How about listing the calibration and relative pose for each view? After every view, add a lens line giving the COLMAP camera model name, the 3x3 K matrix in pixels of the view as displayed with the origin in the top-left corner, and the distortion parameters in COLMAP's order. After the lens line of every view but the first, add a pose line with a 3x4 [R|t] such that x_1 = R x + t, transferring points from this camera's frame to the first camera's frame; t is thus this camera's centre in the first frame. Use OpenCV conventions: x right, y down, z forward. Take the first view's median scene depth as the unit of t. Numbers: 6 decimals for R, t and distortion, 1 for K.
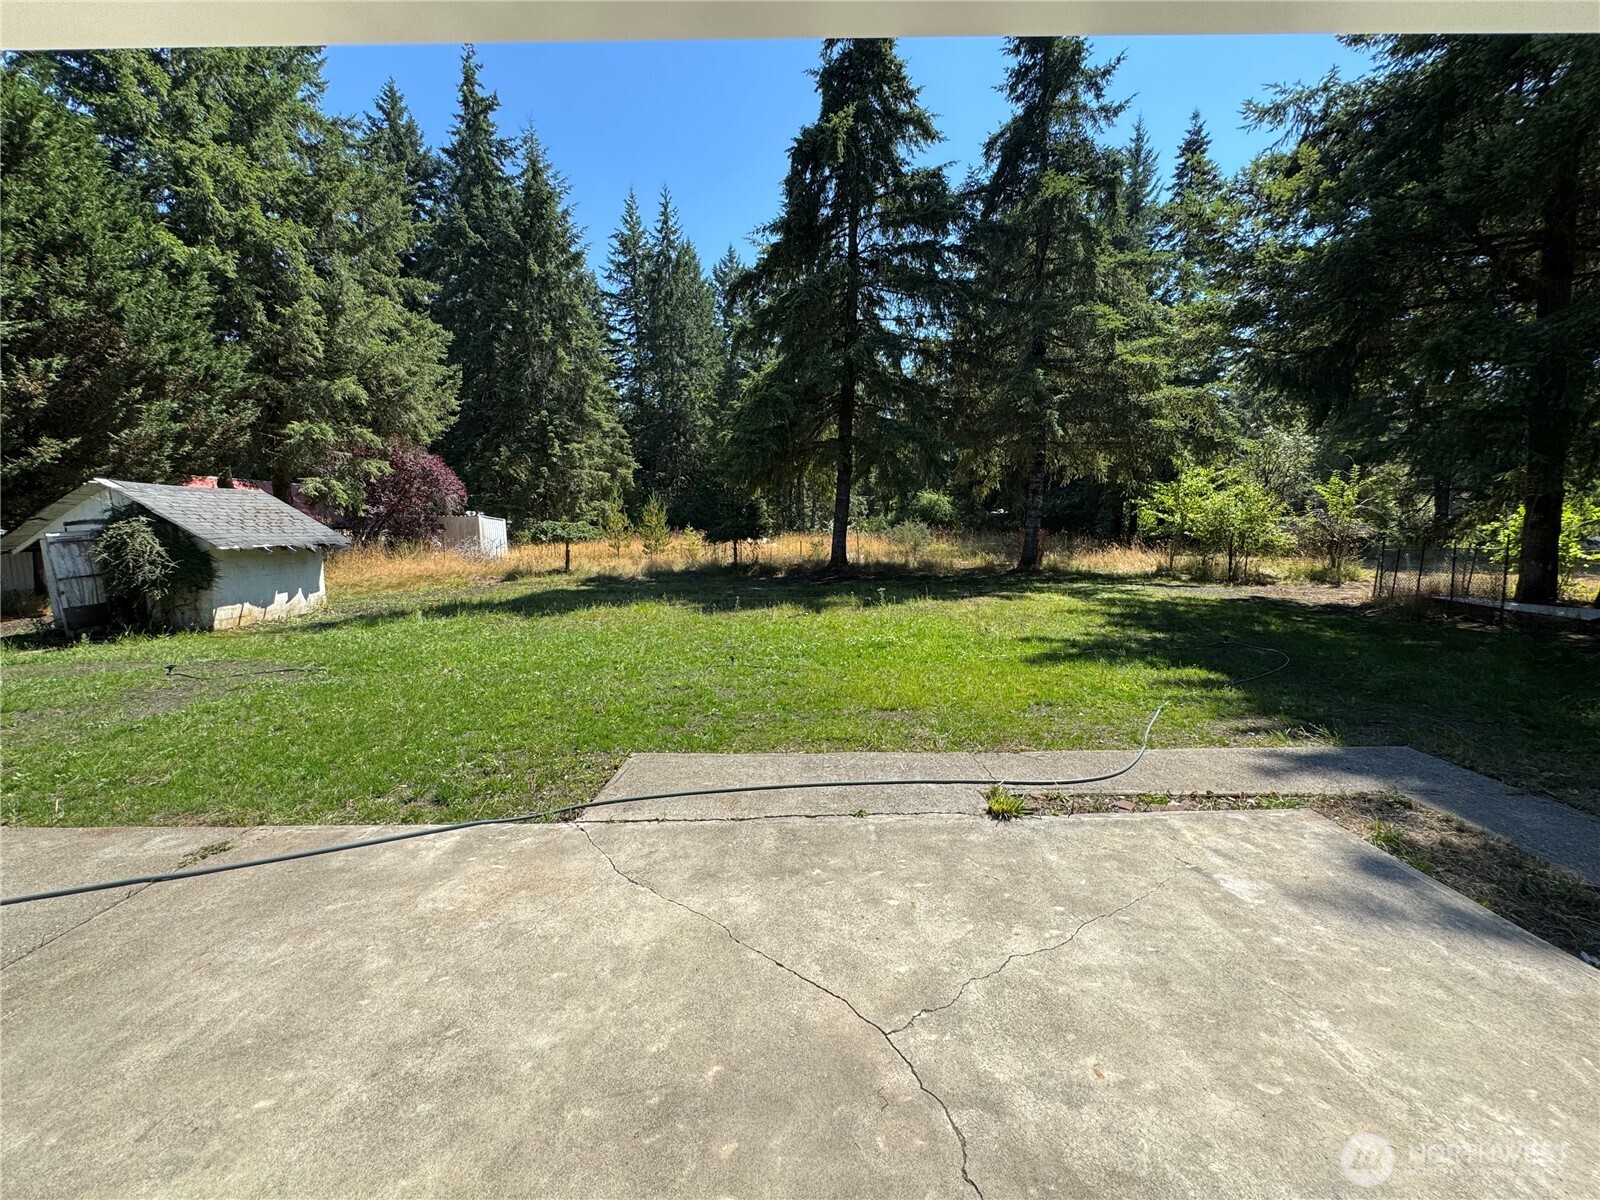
lens RADIAL K [[639.1, 0, 784.4], [0, 639.1, 601.5], [0, 0, 1]] dist [-0.002992, -0.000596]
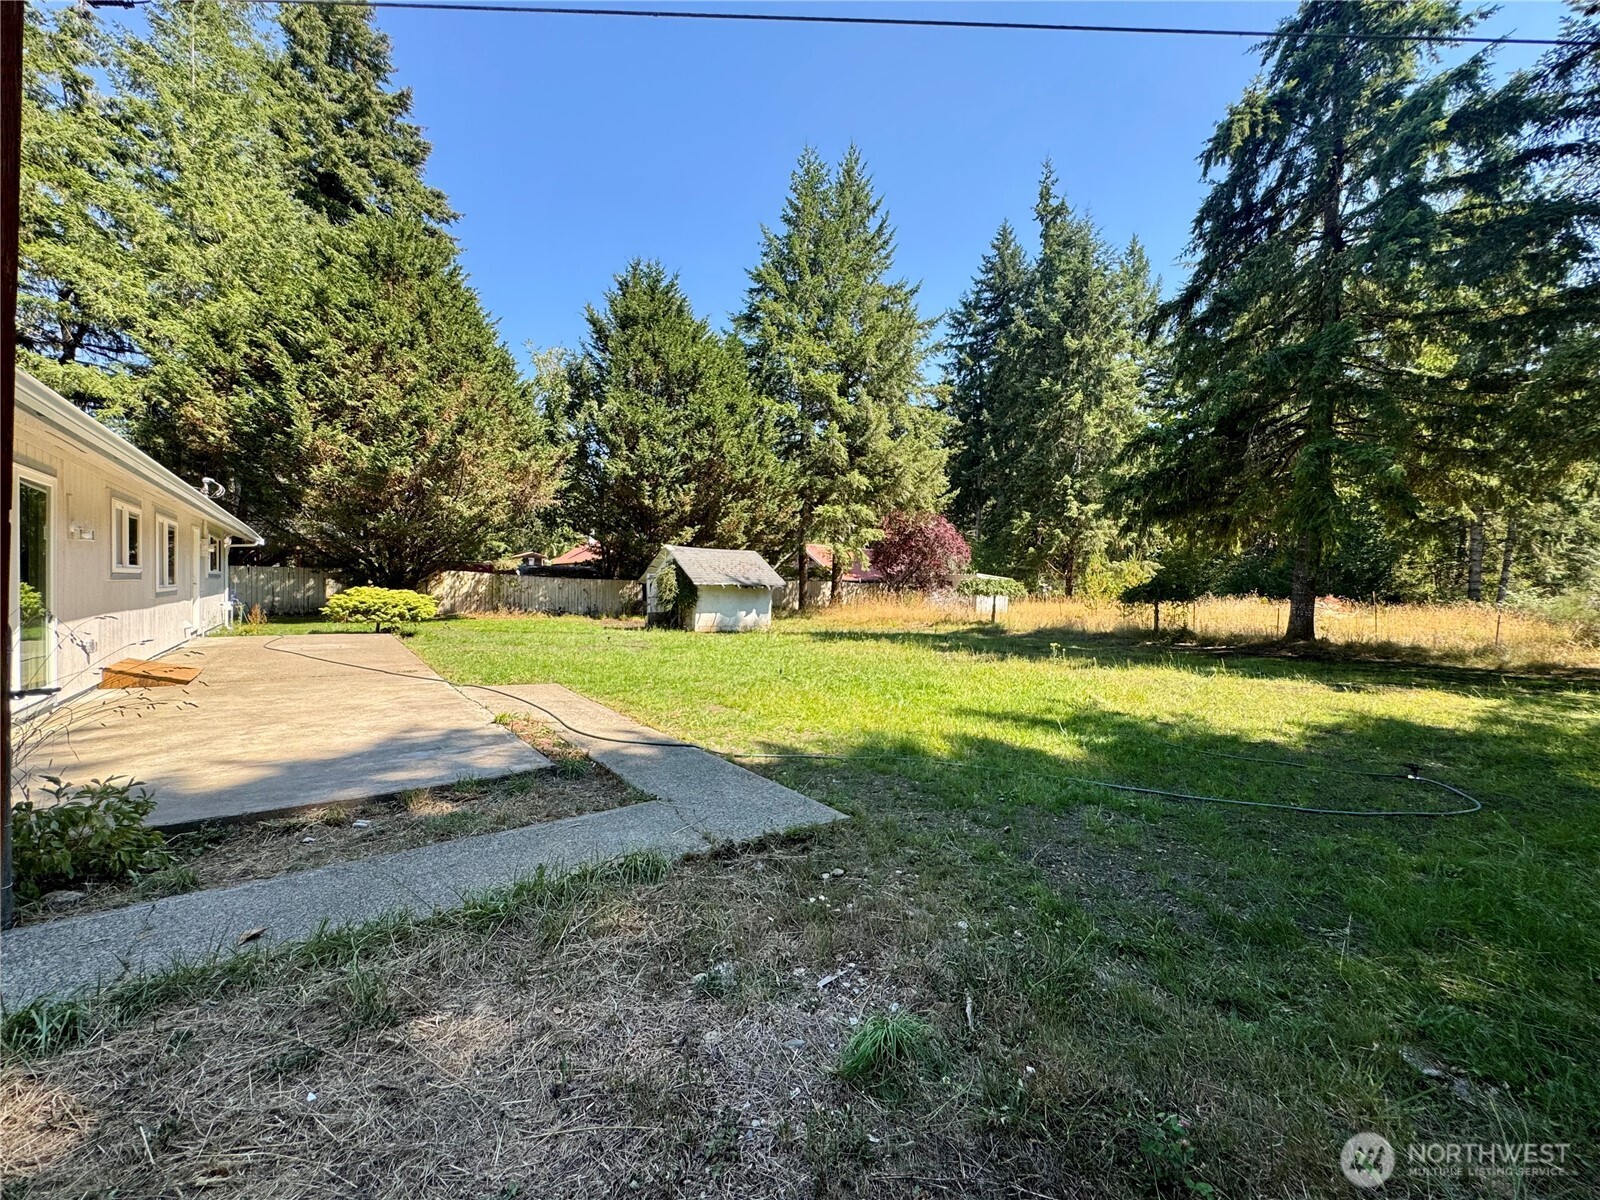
lens RADIAL K [[639.1, 0, 794.2], [0, 639.1, 607.7], [0, 0, 1]] dist [-0.002992, -0.000596]
pose [[0.597420, 0.048778, -0.800444, 2.233159], [-0.124239, 0.991727, -0.032292, 0.017543], [0.792246, 0.118738, 0.598537, 0.602393]]
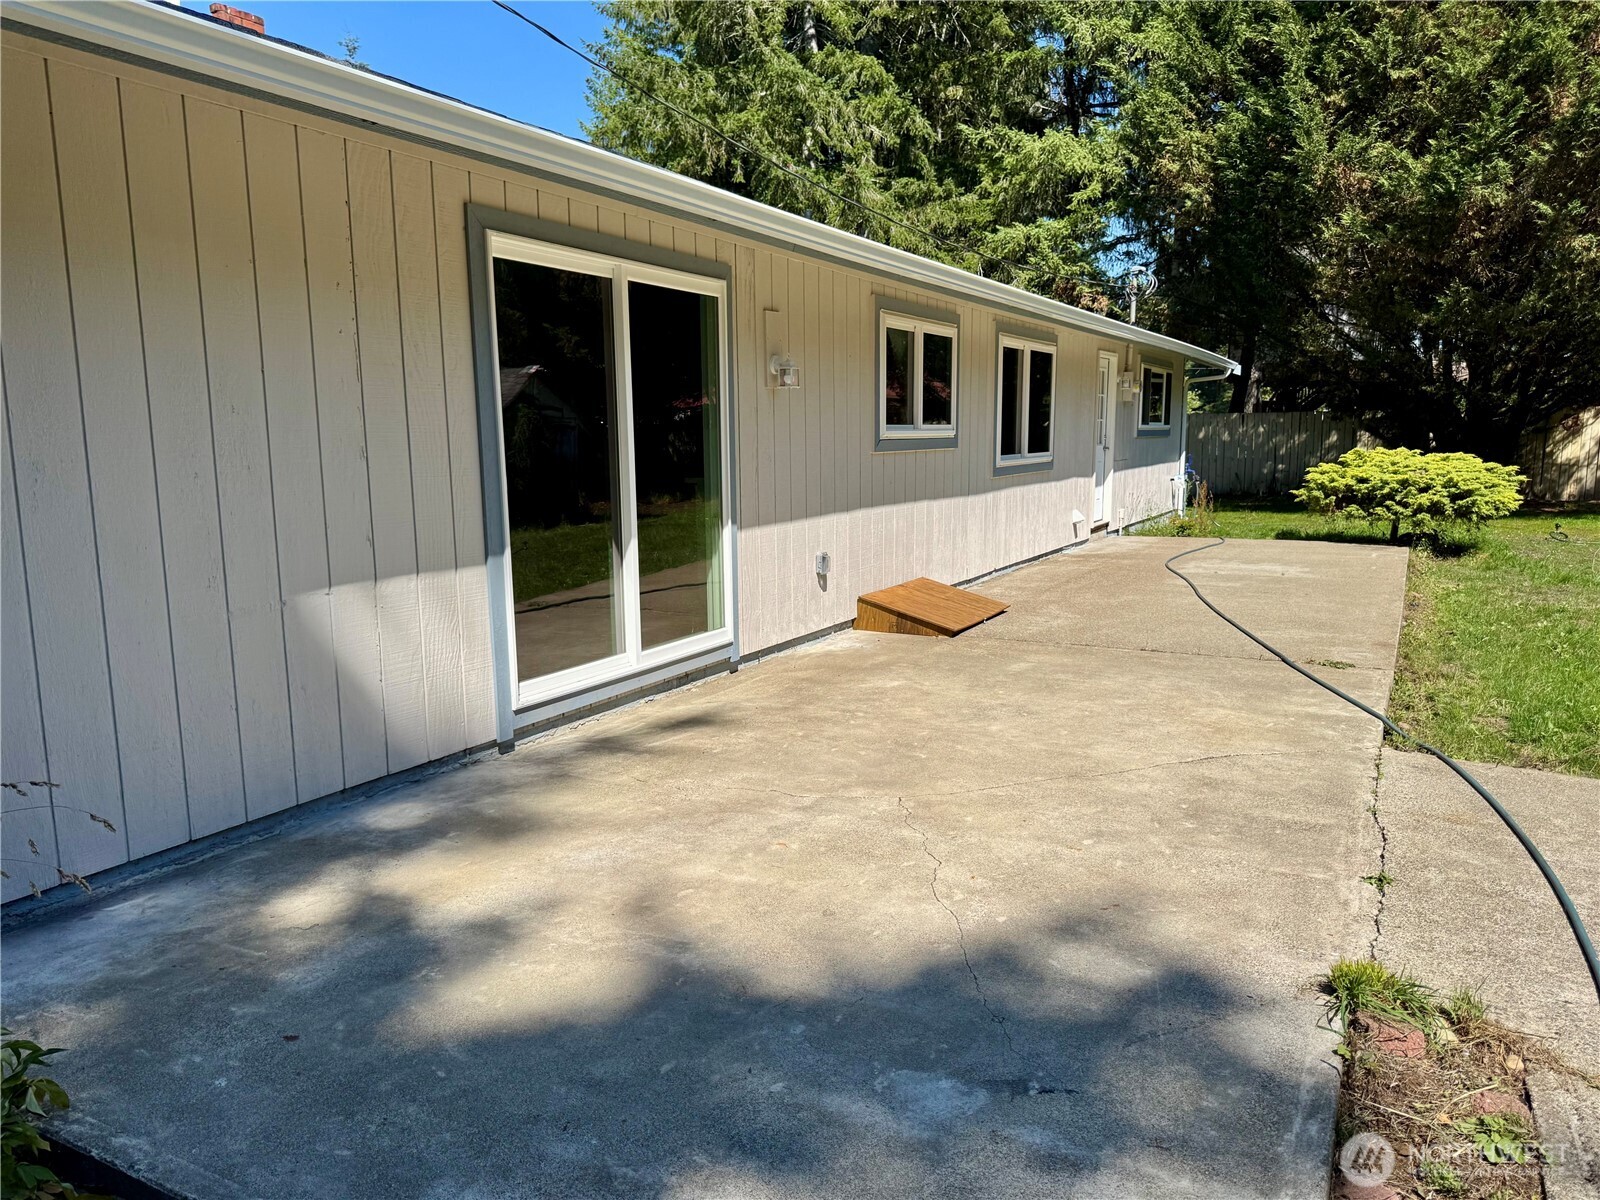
lens RADIAL K [[1143.3, 0, 815.0], [0, 1143.3, 606.9], [0, 0, 1]] dist [0.041132, -0.052392]
pose [[-0.460444, 0.149387, -0.875029, 1.206776], [-0.093157, 0.972163, 0.214990, -0.044472], [0.882787, 0.180506, -0.433710, 1.041345]]
